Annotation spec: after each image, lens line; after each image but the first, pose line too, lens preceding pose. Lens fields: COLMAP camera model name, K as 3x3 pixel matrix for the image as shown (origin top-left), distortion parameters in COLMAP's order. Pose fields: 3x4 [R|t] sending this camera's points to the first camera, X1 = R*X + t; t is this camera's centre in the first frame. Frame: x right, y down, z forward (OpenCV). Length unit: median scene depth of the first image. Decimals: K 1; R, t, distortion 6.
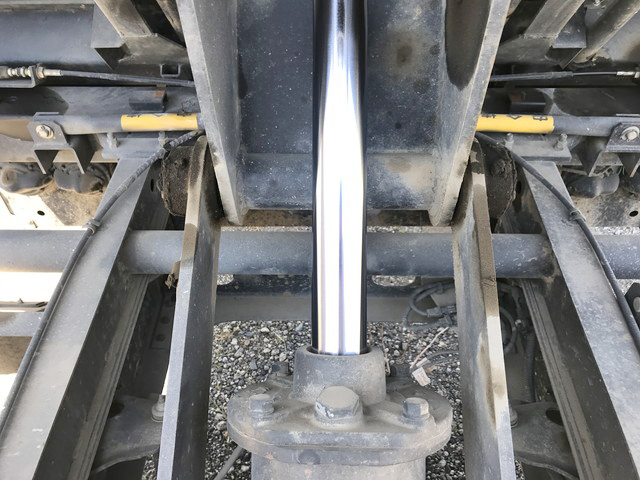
lens RADIAL K [[526.8, 0, 319.0], [0, 526.8, 229.4], [0, 0, 1]] dist [0.008979, 0.012209]
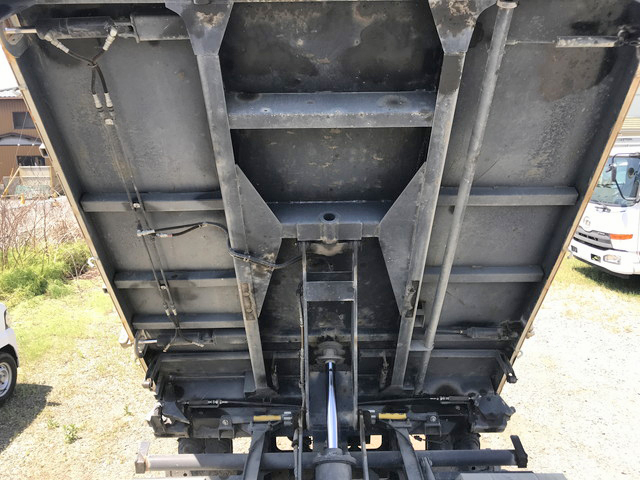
lens RADIAL K [[522.2, 0, 318.7], [0, 522.2, 232.1], [0, 0, 1]] dist [0.033294, -0.045695]
pose [[0.999706, -0.009273, 0.022401, -0.082770], [0.020778, 0.803815, -0.594517, 0.674304], [-0.012493, 0.594808, 0.803771, -1.858858]]
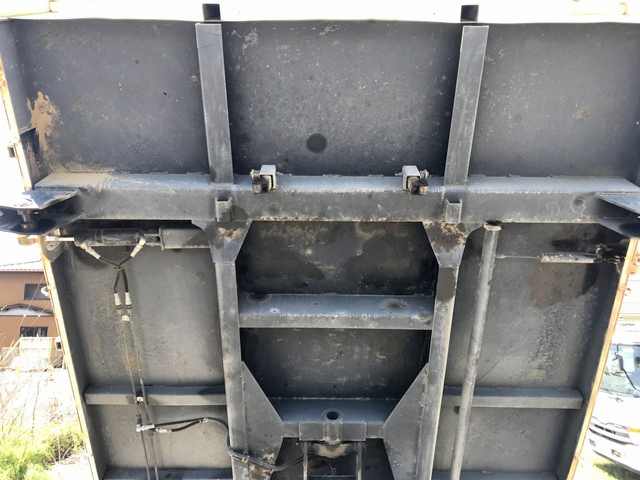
lens RADIAL K [[522.2, 0, 318.7], [0, 522.2, 232.1], [0, 0, 1]] dist [0.033294, -0.045695]
pose [[0.999710, 0.019010, 0.014753, -0.093570], [0.001346, 0.567941, -0.823068, 0.674174], [-0.024025, 0.822849, 0.567751, -2.003860]]
